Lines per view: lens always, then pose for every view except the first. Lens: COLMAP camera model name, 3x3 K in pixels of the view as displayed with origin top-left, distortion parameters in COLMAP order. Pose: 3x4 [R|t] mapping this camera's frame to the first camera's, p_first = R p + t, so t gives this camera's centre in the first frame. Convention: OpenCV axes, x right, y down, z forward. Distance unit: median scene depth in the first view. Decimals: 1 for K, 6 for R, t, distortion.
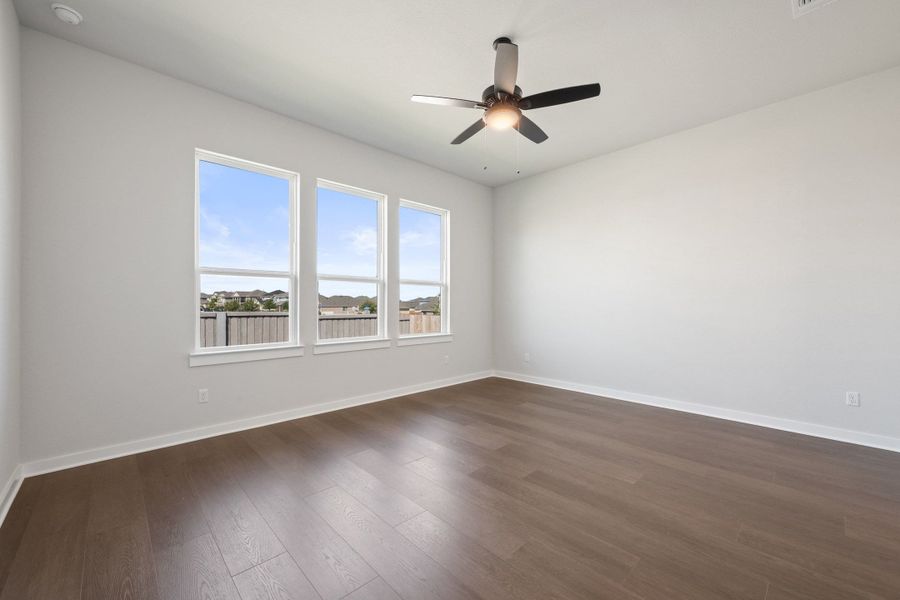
lens RADIAL K [[375.9, 0, 452.0], [0, 375.9, 300.7], [0, 0, 1]] dist [-0.001630, -0.000615]
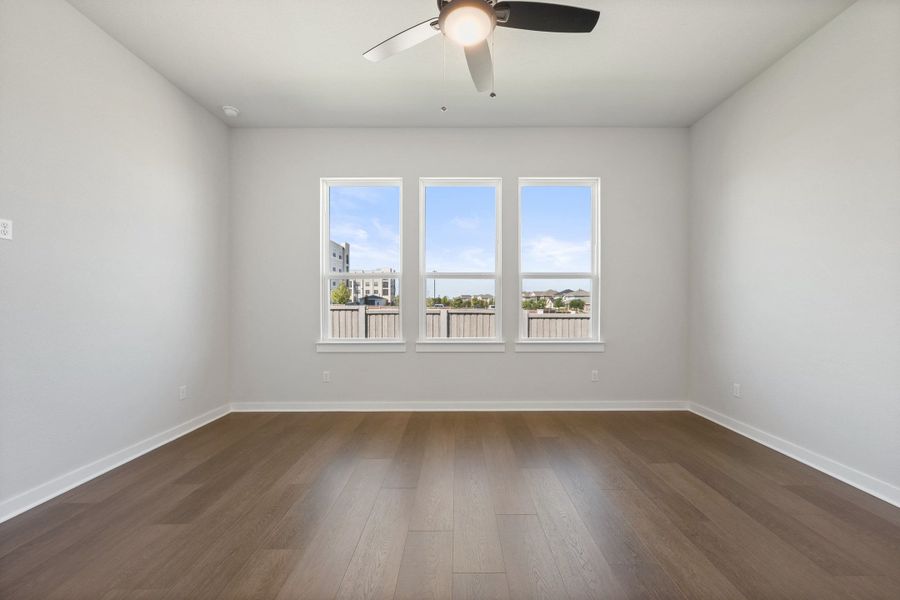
lens RADIAL K [[357.5, 0, 446.1], [0, 357.5, 301.2], [0, 0, 1]] dist [0.000994, -0.000892]
pose [[0.708038, -0.005418, -0.706154, 0.200841], [0.009610, 0.999952, 0.001964, 0.002199], [0.706109, -0.008177, 0.708056, 0.199170]]
